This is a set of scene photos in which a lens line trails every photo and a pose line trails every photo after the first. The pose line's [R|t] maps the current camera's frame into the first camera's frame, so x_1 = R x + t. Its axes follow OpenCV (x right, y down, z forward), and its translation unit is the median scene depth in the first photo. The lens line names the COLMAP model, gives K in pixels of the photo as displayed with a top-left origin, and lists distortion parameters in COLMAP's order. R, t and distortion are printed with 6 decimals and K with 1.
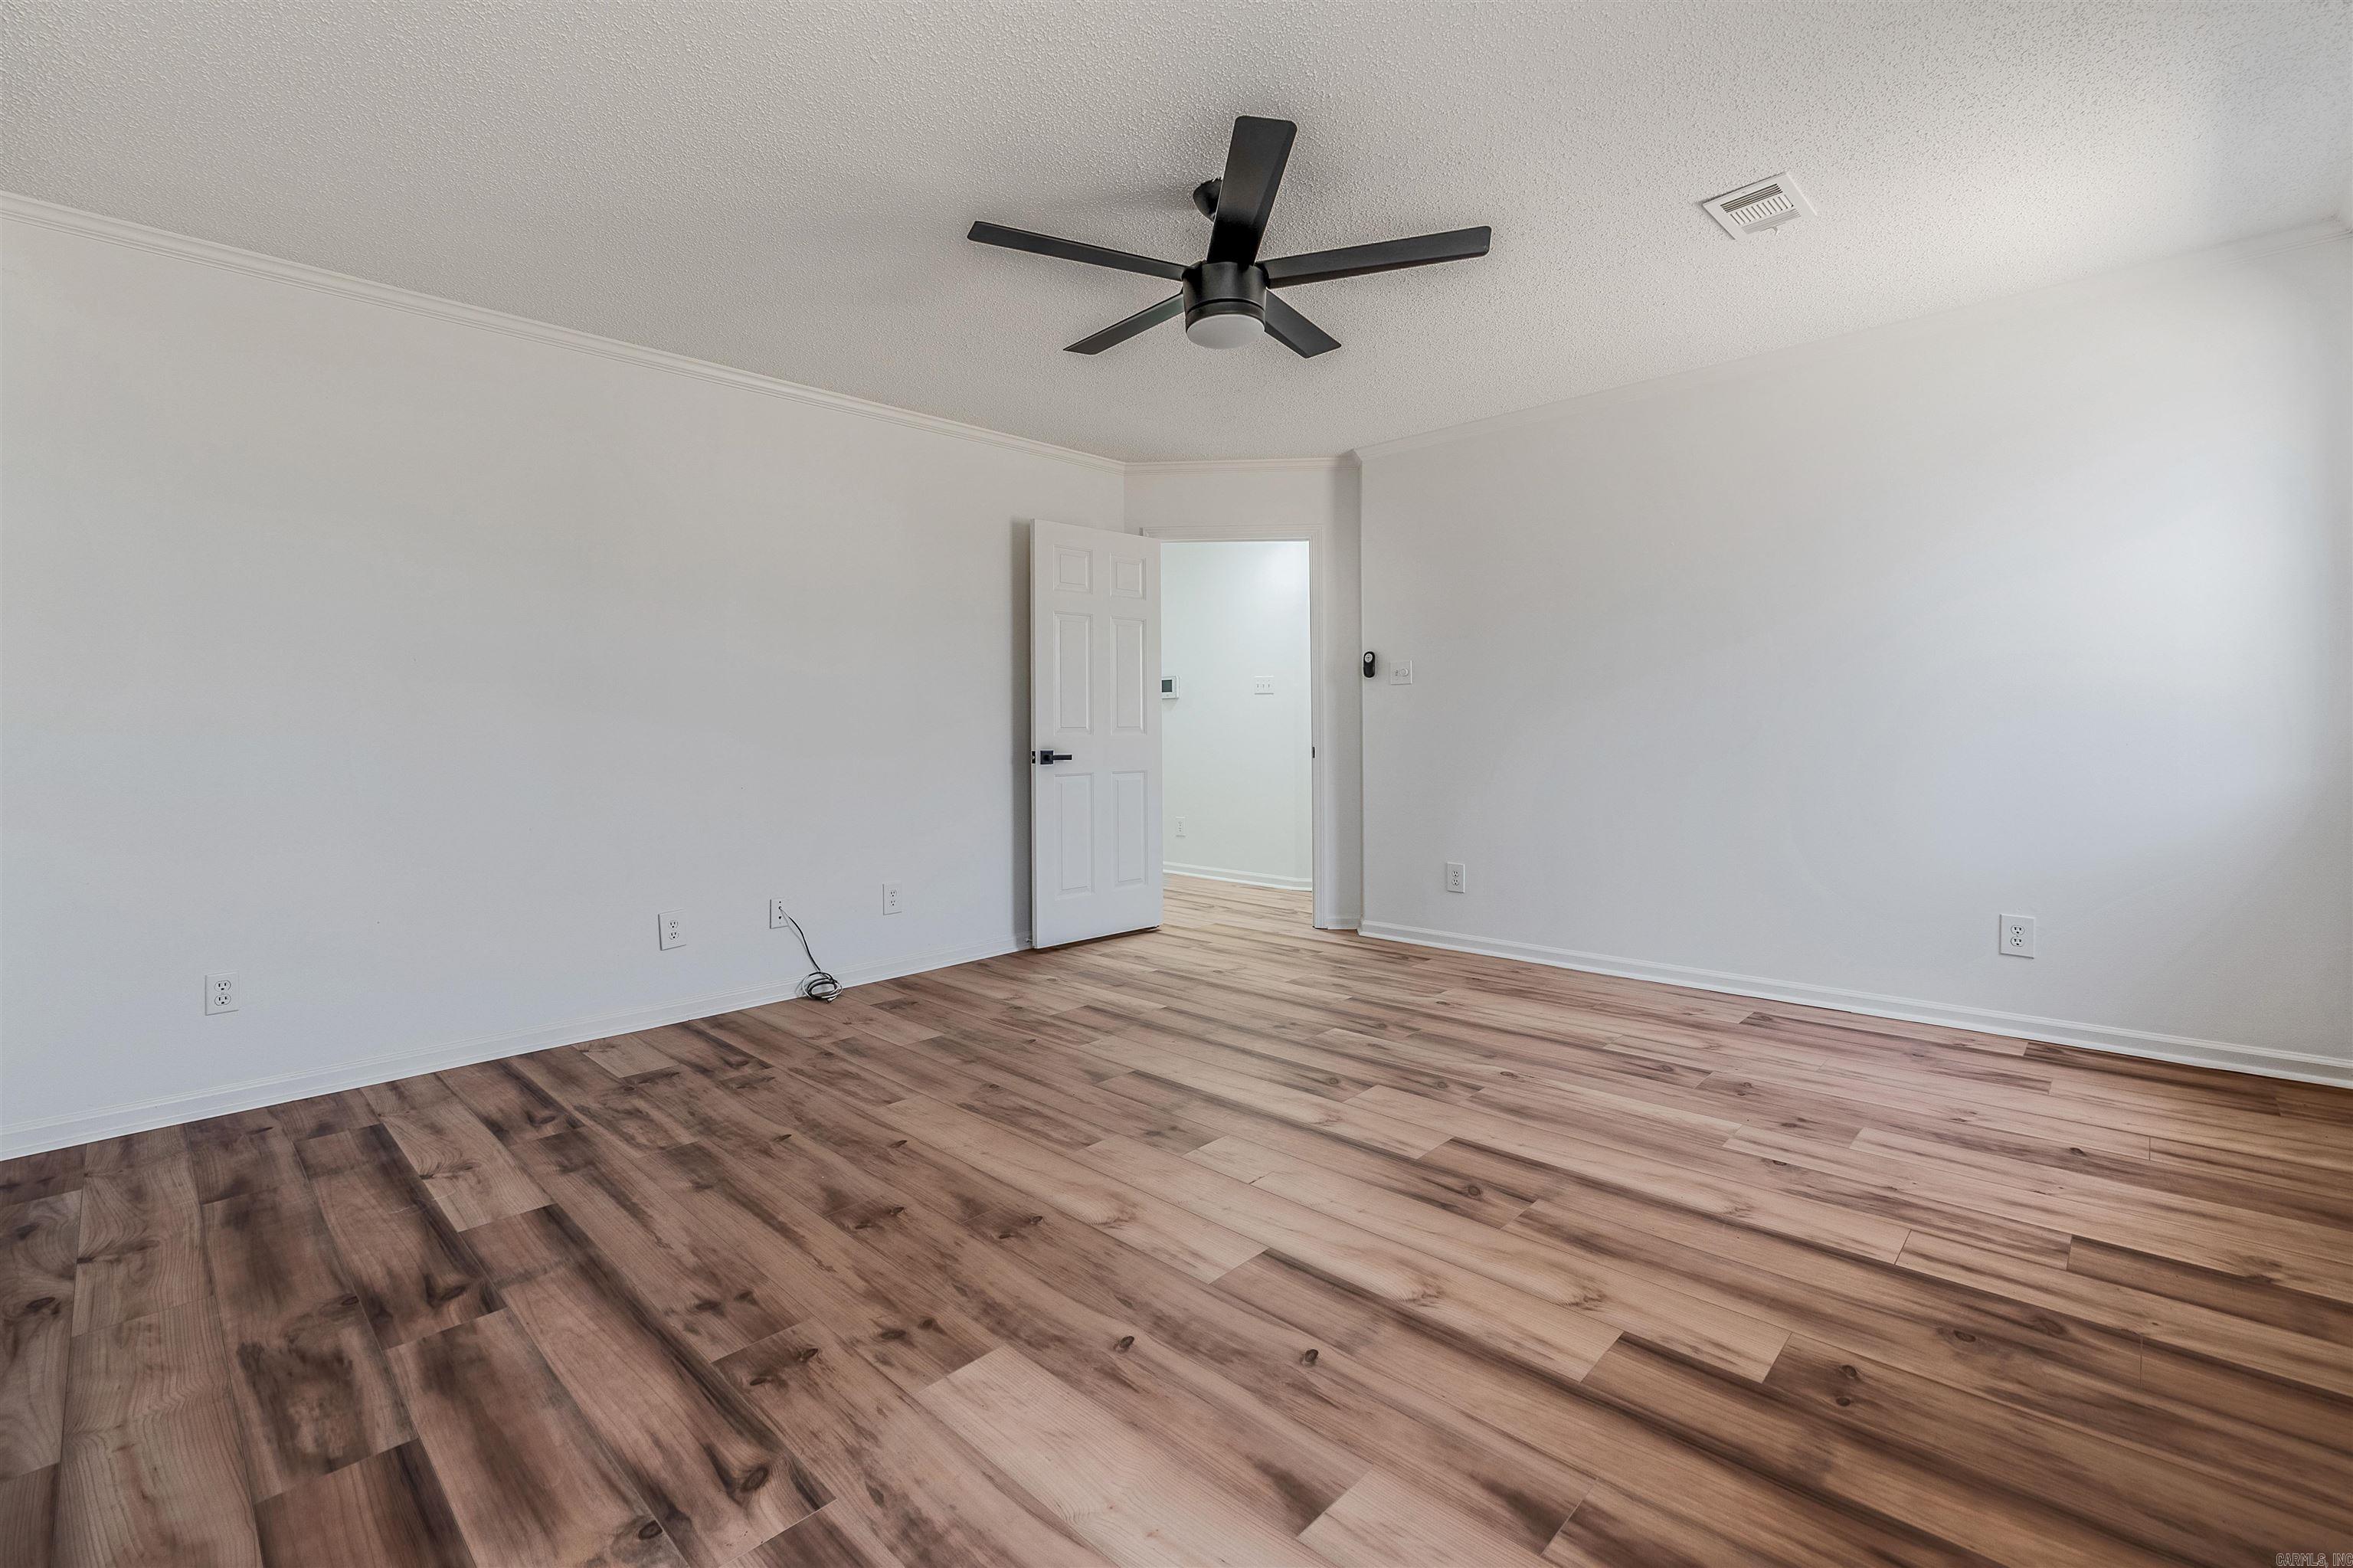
lens RADIAL K [[1026.9, 0, 1158.8], [0, 1026.9, 750.5], [0, 0, 1]] dist [-0.004456, -0.000885]
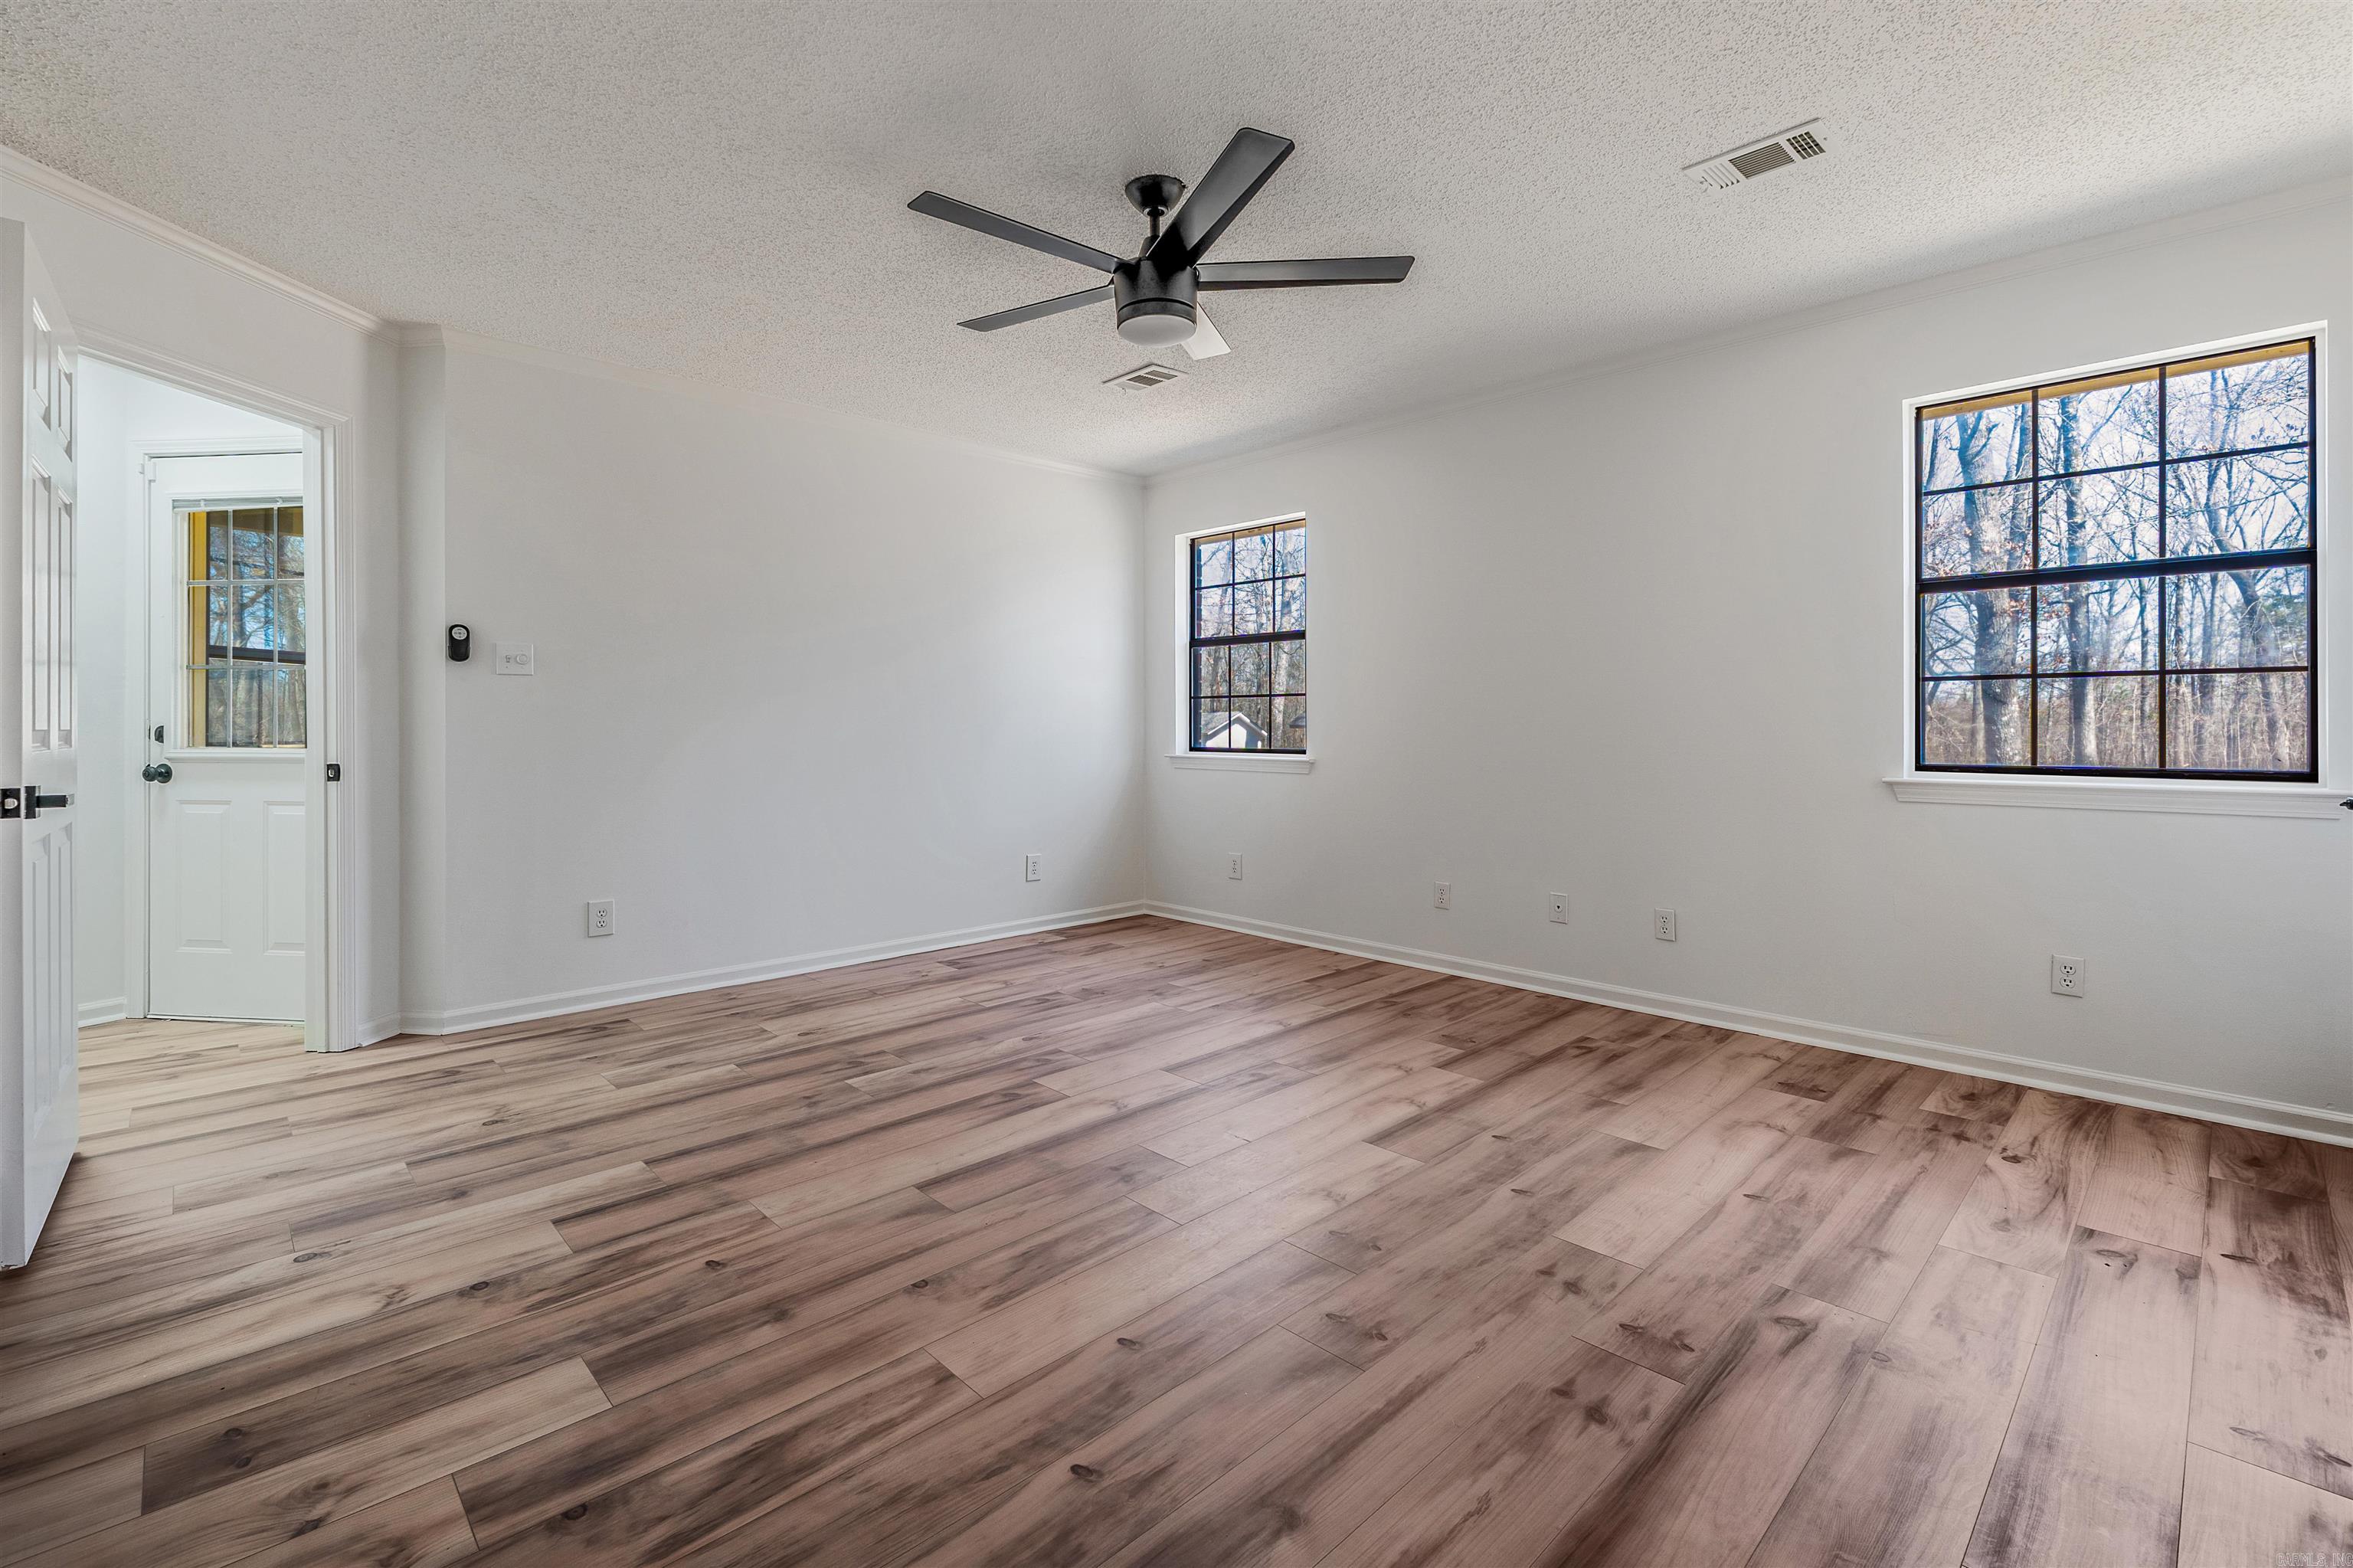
lens RADIAL K [[1026.9, 0, 1158.8], [0, 1026.9, 750.5], [0, 0, 1]] dist [-0.004456, -0.000885]
pose [[0.037741, -0.013591, 0.999195, -1.060504], [0.025026, 0.999607, 0.012651, -0.020570], [-0.998974, 0.024528, 0.038066, 1.081292]]
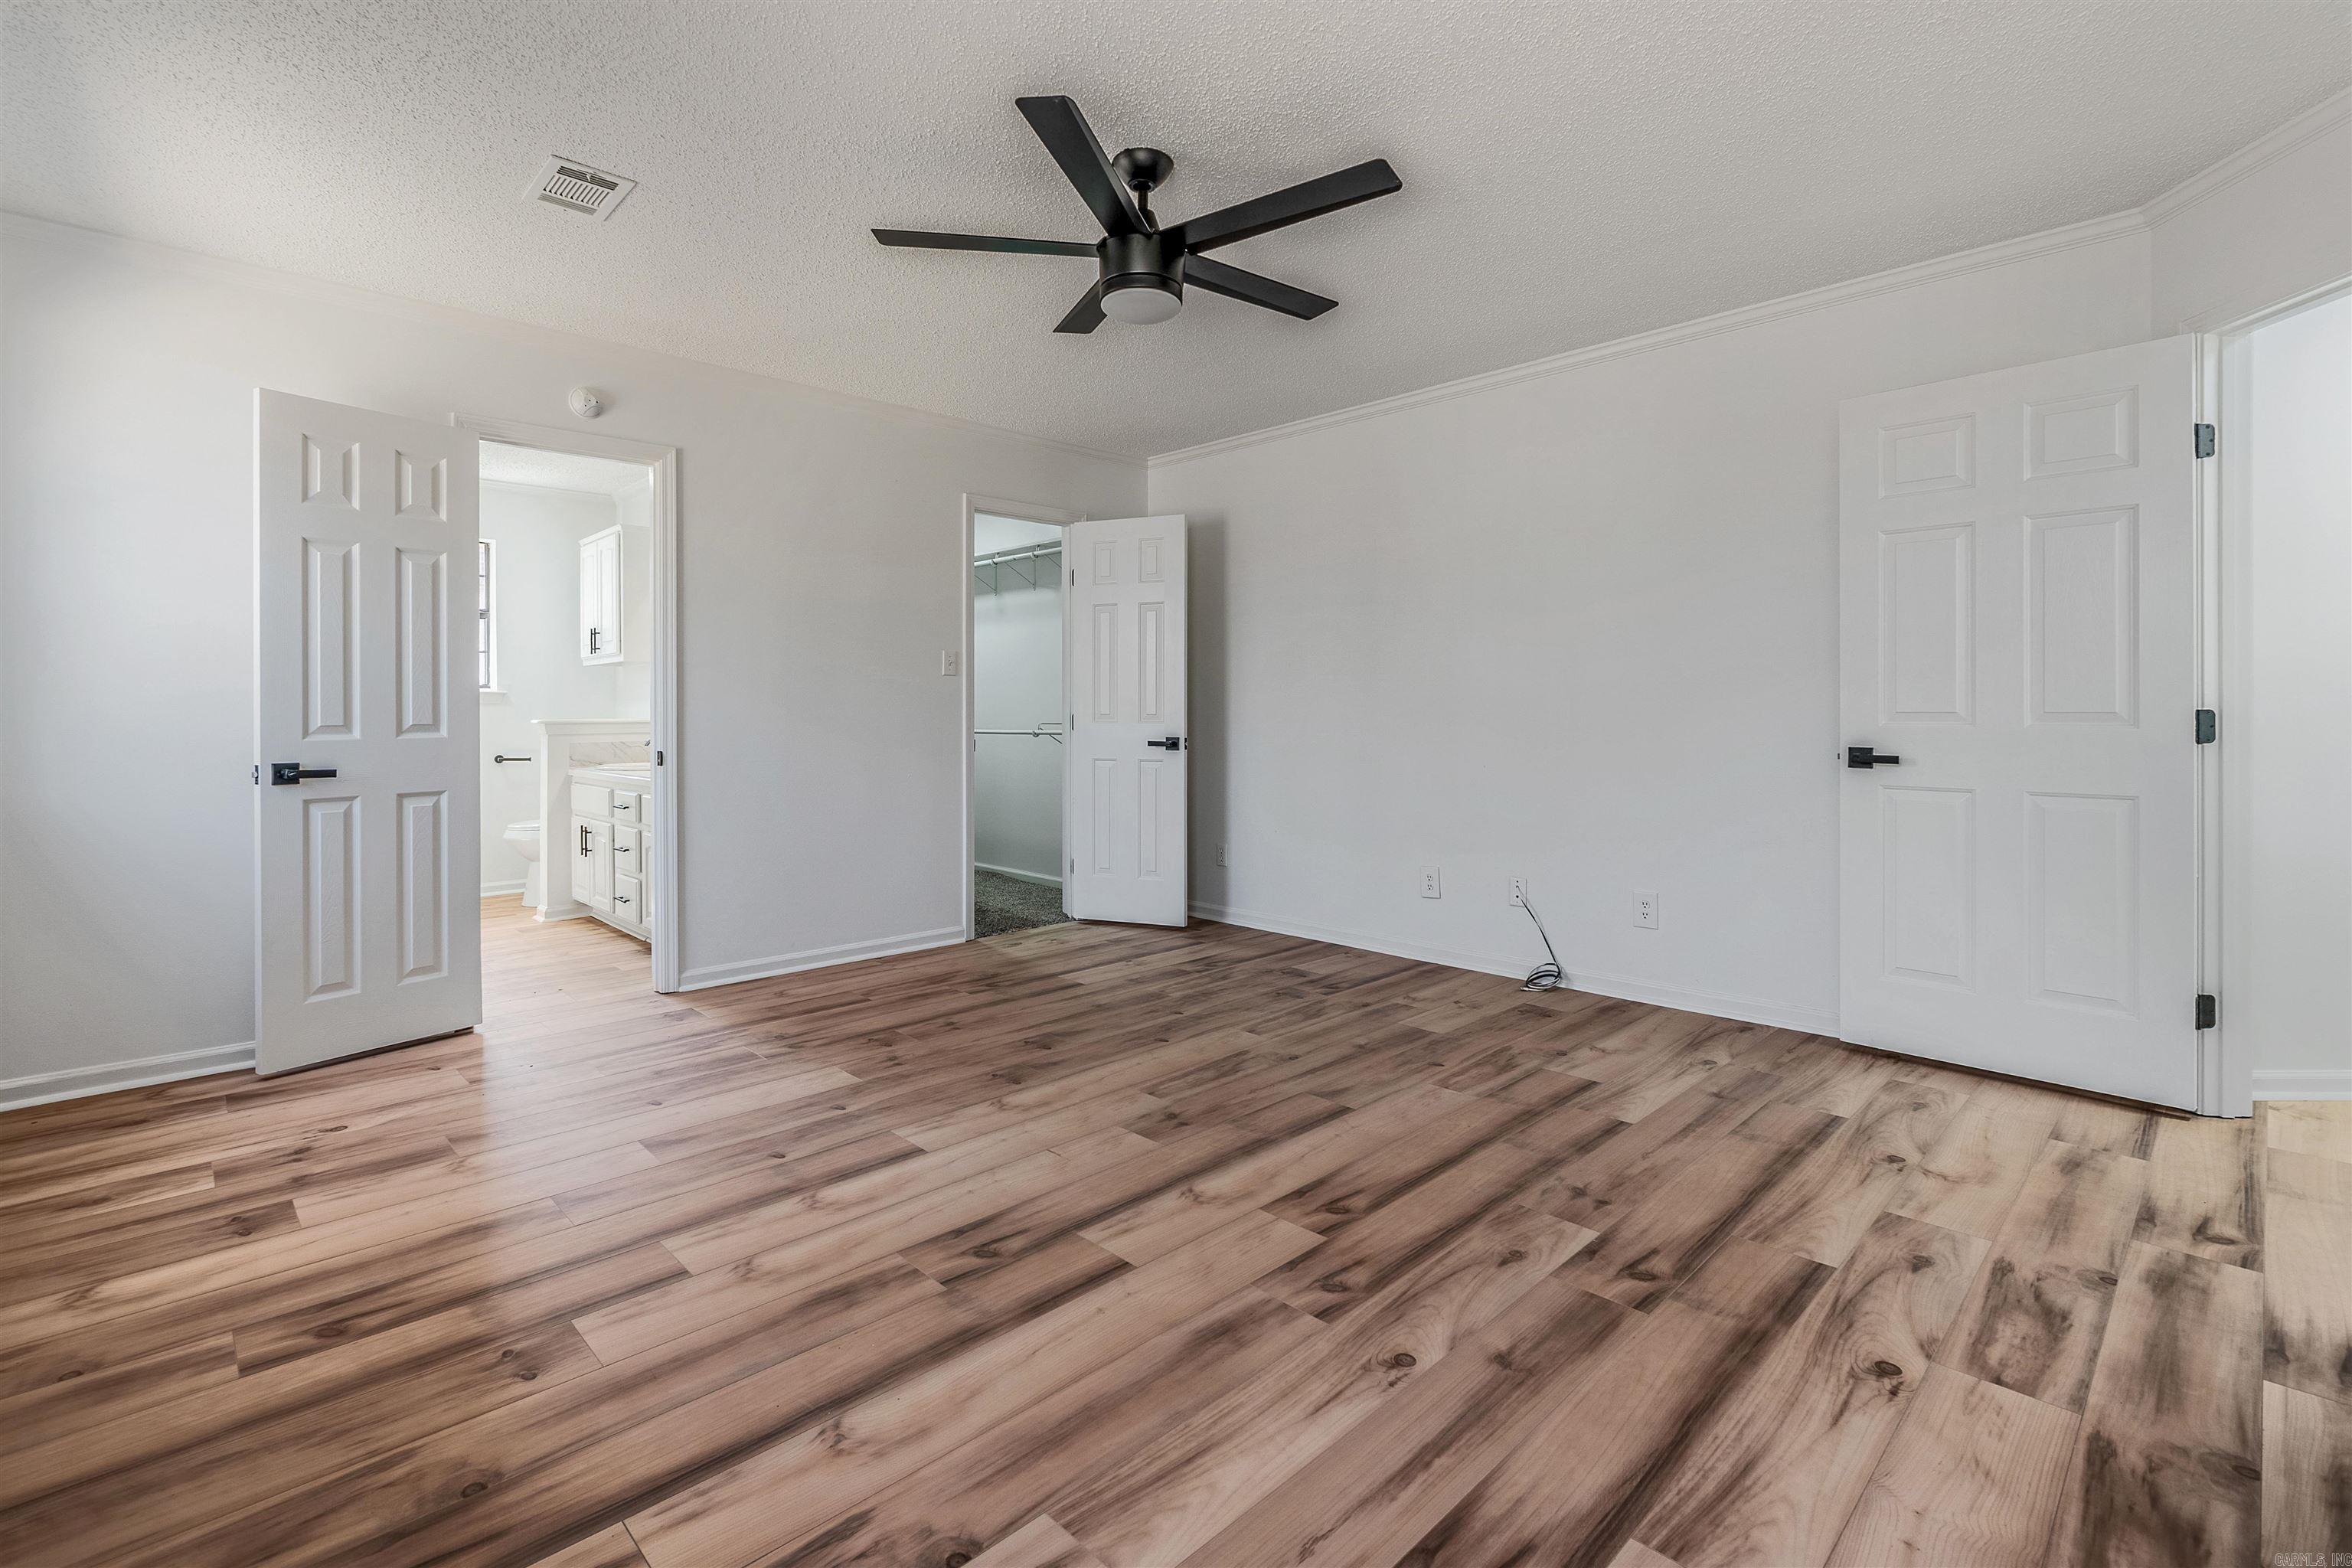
lens RADIAL K [[1060.1, 0, 1178.4], [0, 1060.1, 720.3], [0, 0, 1]] dist [-0.003288, 0.000367]
pose [[-0.020106, 0.021632, -0.999564, 1.219262], [-0.019407, 0.999569, 0.022022, -0.053864], [0.999609, 0.019842, -0.019678, 1.188160]]
